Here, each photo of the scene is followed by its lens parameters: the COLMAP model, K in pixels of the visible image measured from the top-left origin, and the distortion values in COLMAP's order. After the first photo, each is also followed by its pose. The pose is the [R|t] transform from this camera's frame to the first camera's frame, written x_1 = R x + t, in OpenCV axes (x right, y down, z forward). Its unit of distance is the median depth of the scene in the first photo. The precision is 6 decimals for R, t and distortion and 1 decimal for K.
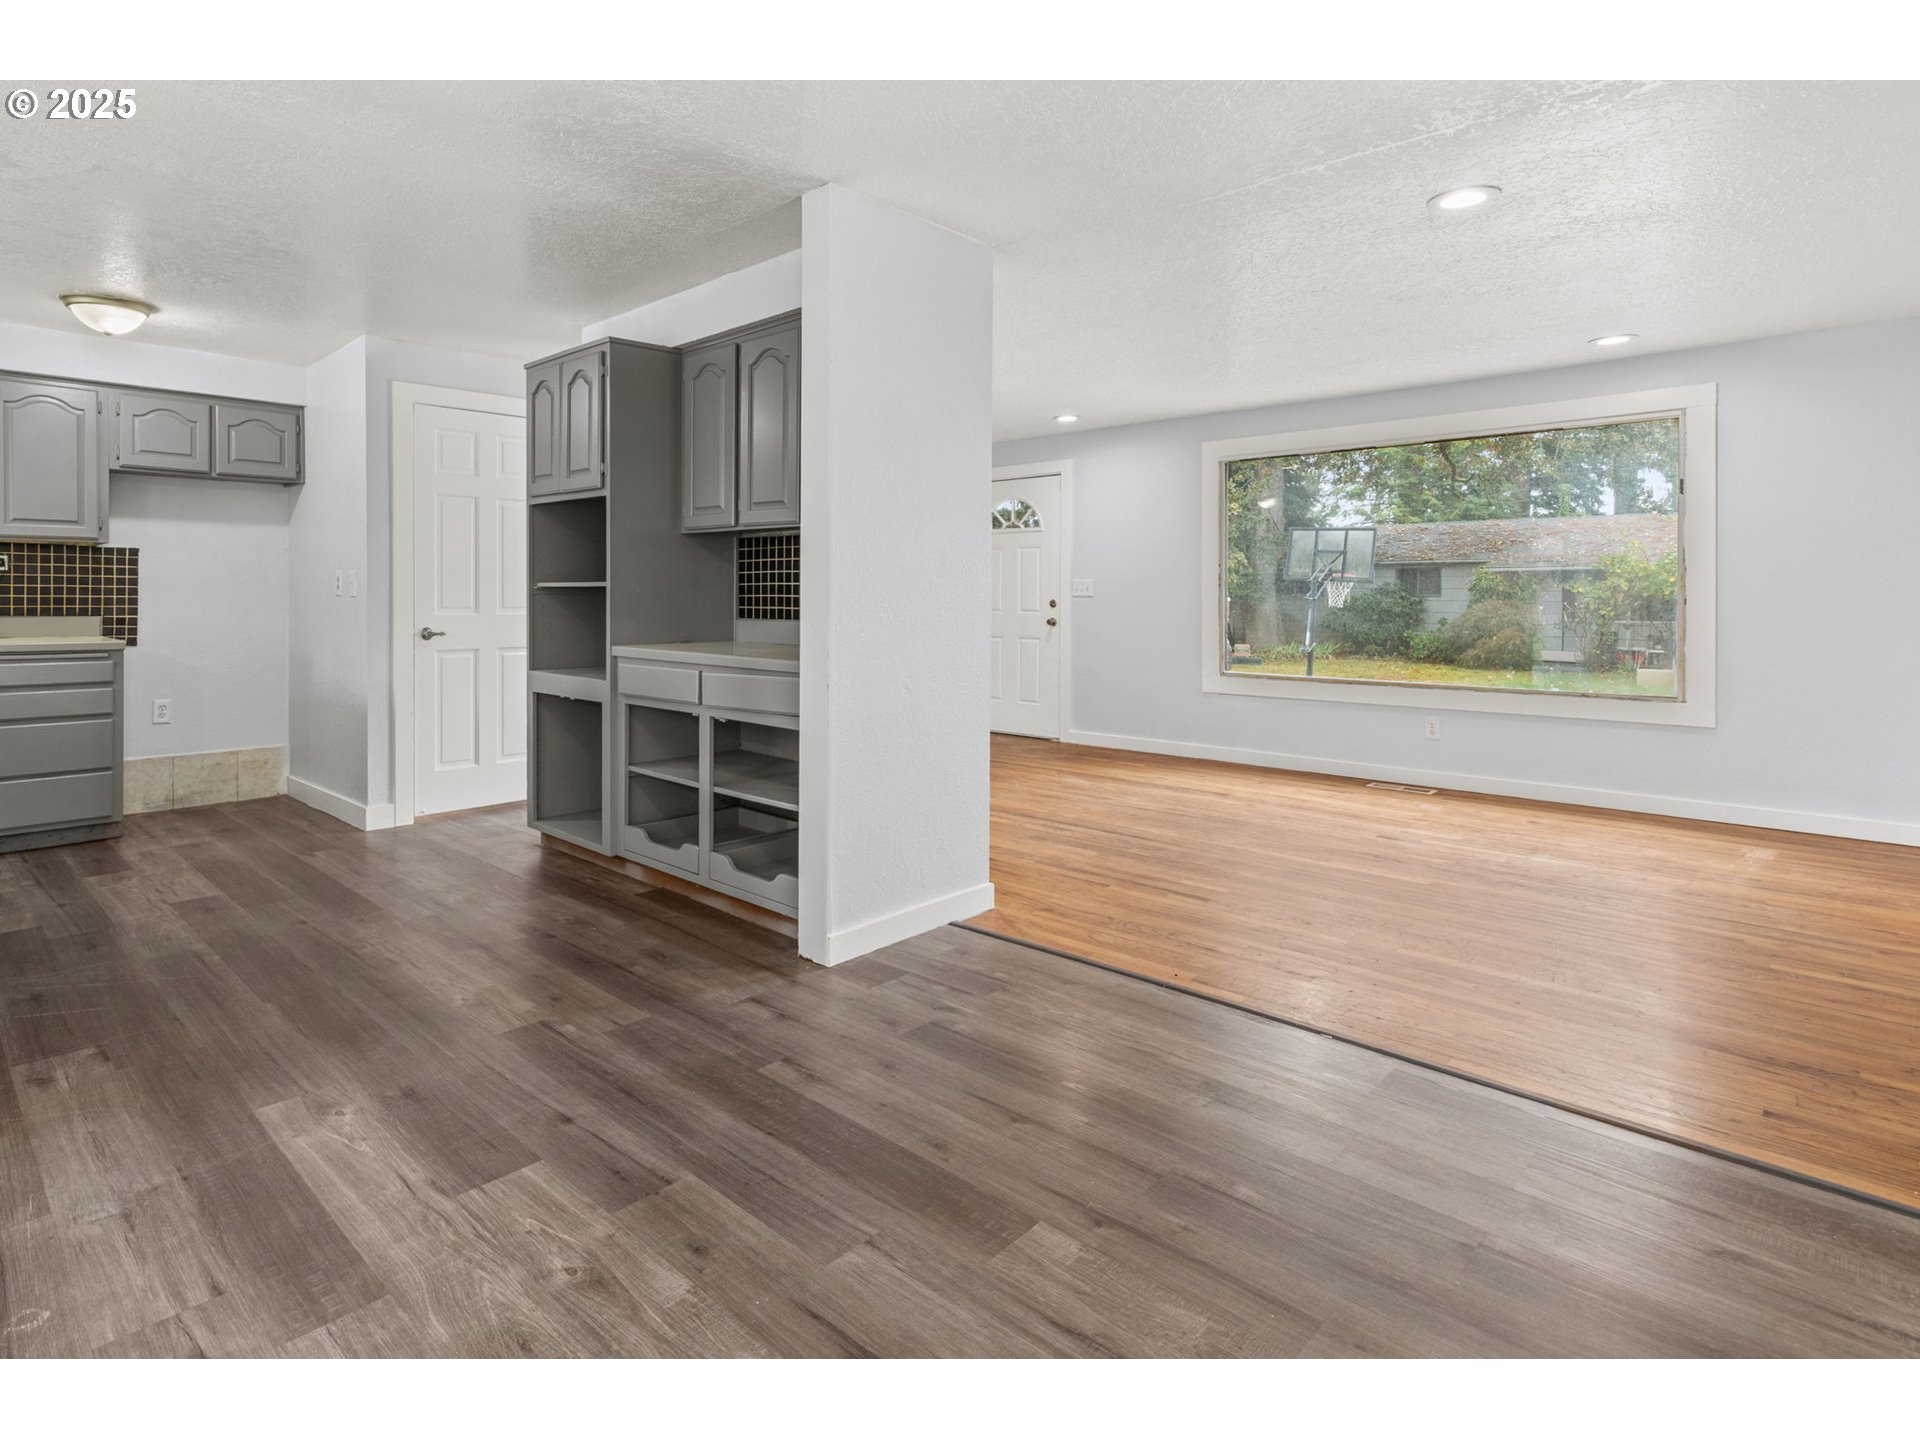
lens RADIAL K [[997.8, 0, 816.5], [0, 997.8, 605.3], [0, 0, 1]] dist [-0.001737, -0.000152]
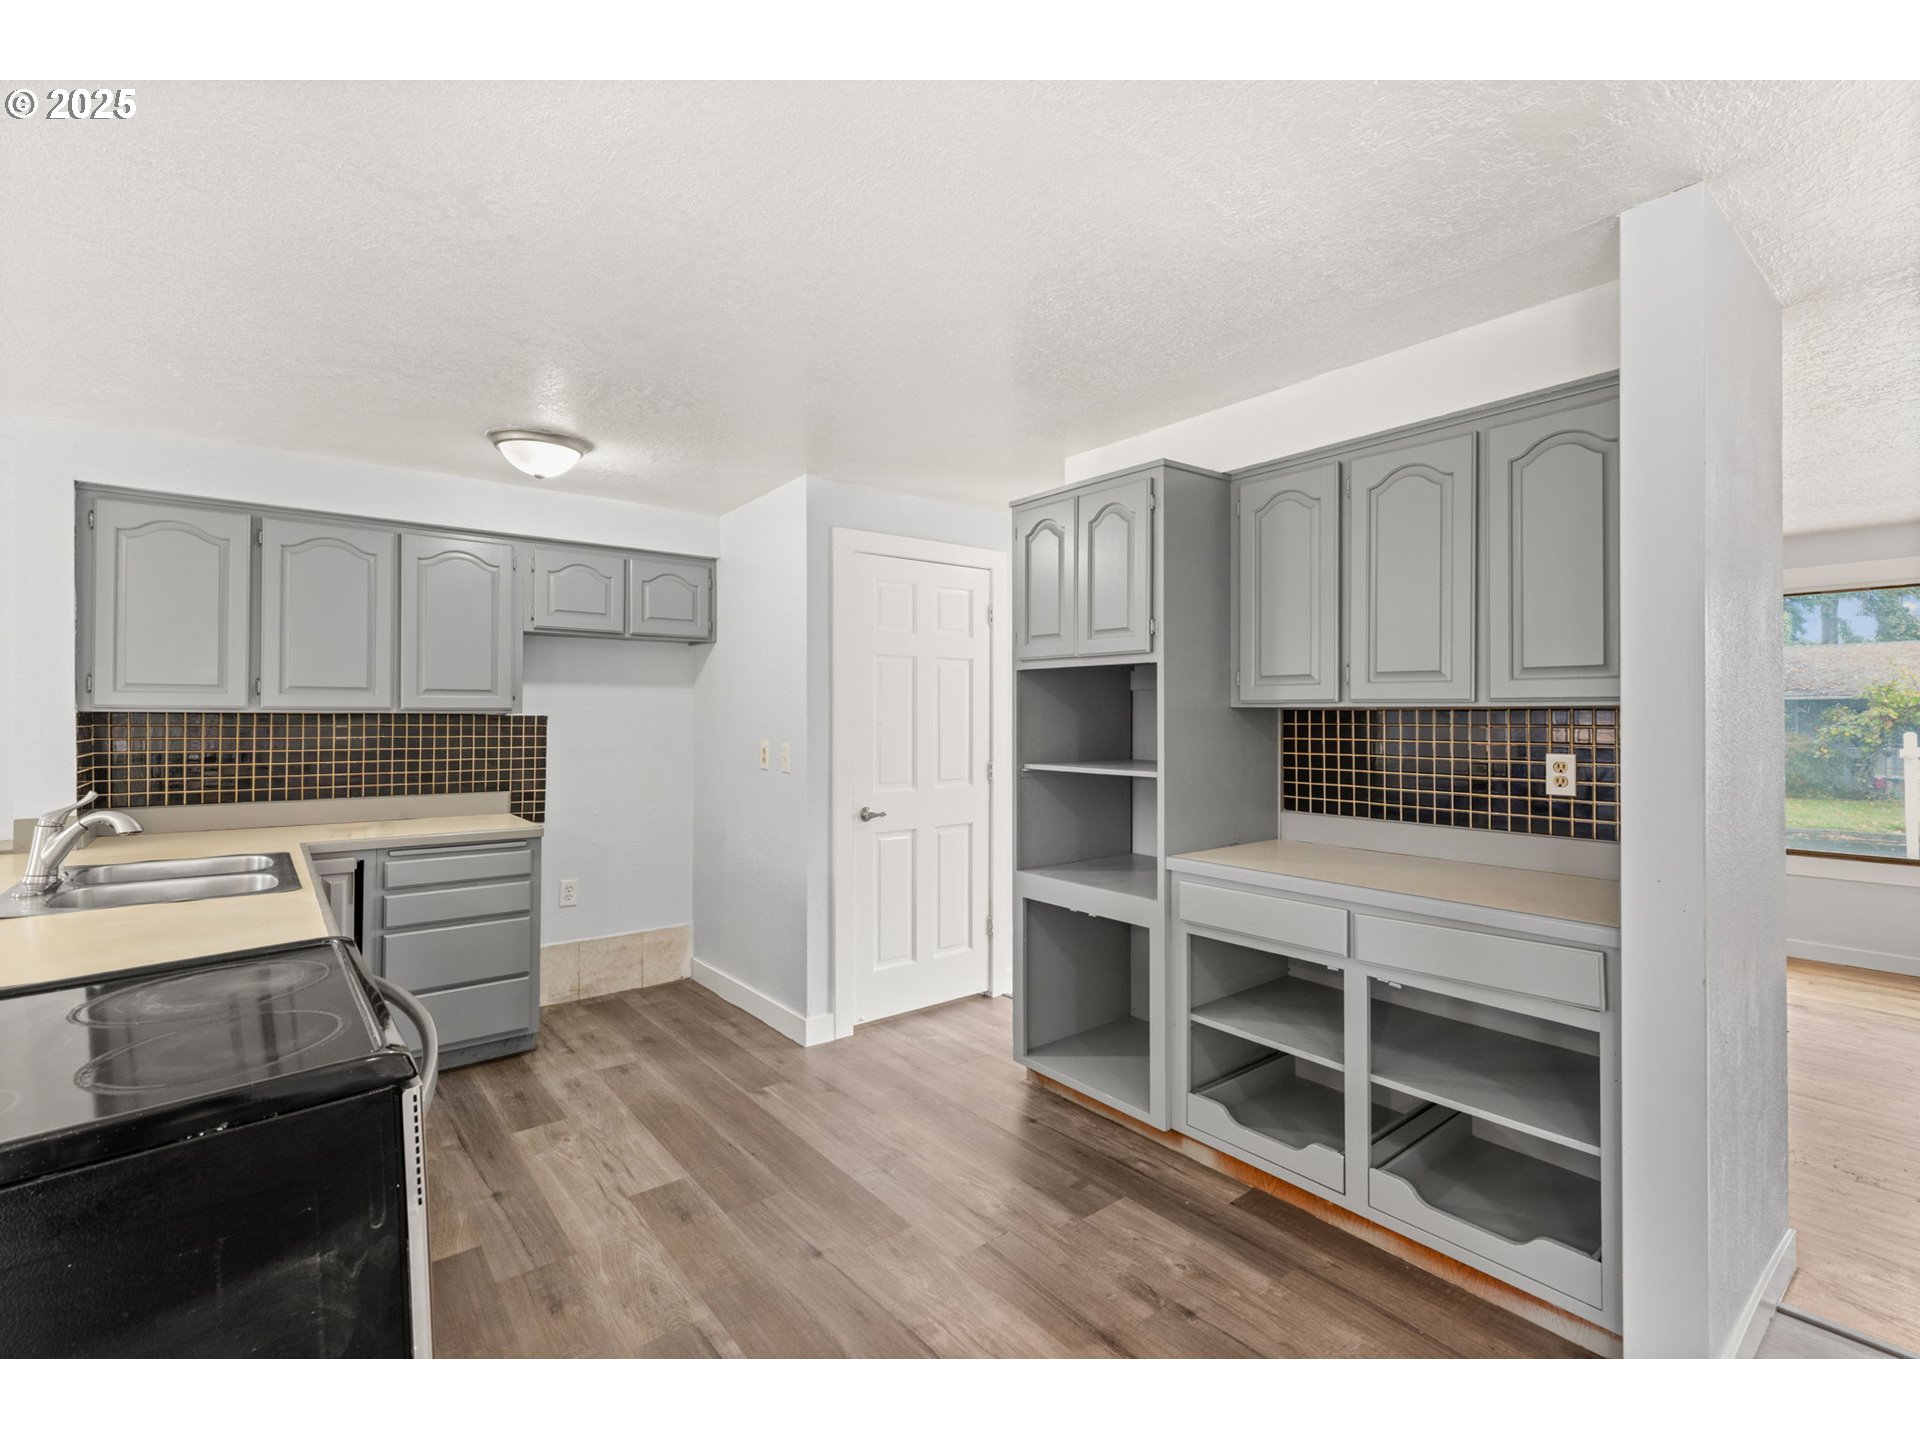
lens RADIAL K [[864.6, 0, 956.8], [0, 864.6, 708.2], [0, 0, 1]] dist [0.003124, 0.000032]
pose [[0.995905, -0.004780, -0.090274, -0.302703], [0.002738, 0.999738, -0.022728, -0.058759], [0.090359, 0.022388, 0.995658, 0.313255]]
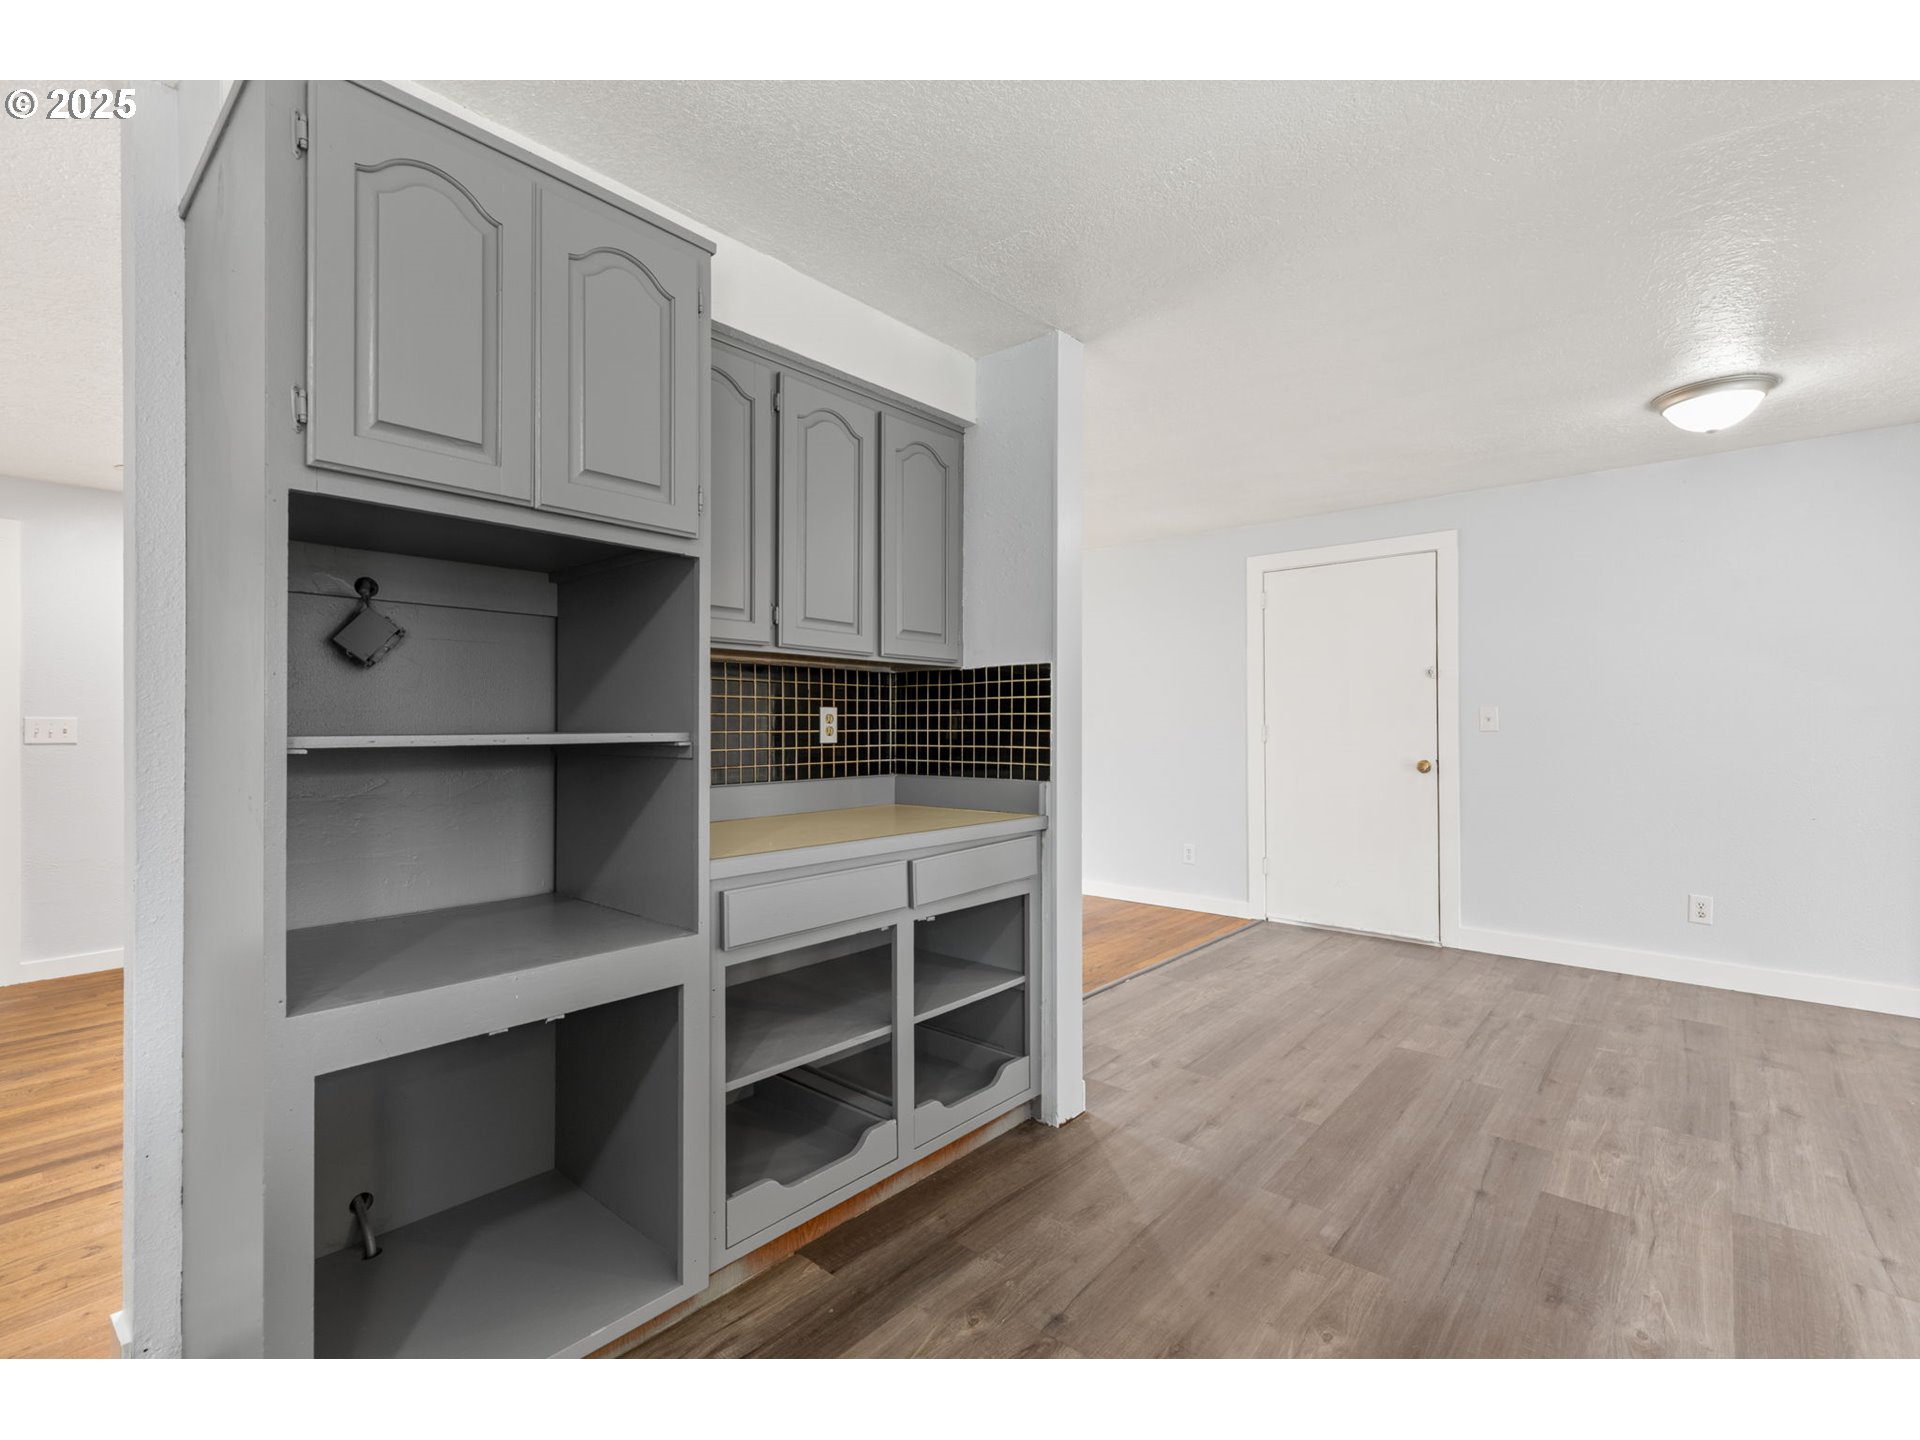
lens RADIAL K [[875.5, 0, 964.9], [0, 875.5, 718.9], [0, 0, 1]] dist [0.000619, -0.000153]
pose [[-0.098821, 0.000985, 0.995105, -0.649069], [0.016626, 0.999862, 0.000662, -0.029057], [-0.994966, 0.016610, -0.098824, 0.904238]]
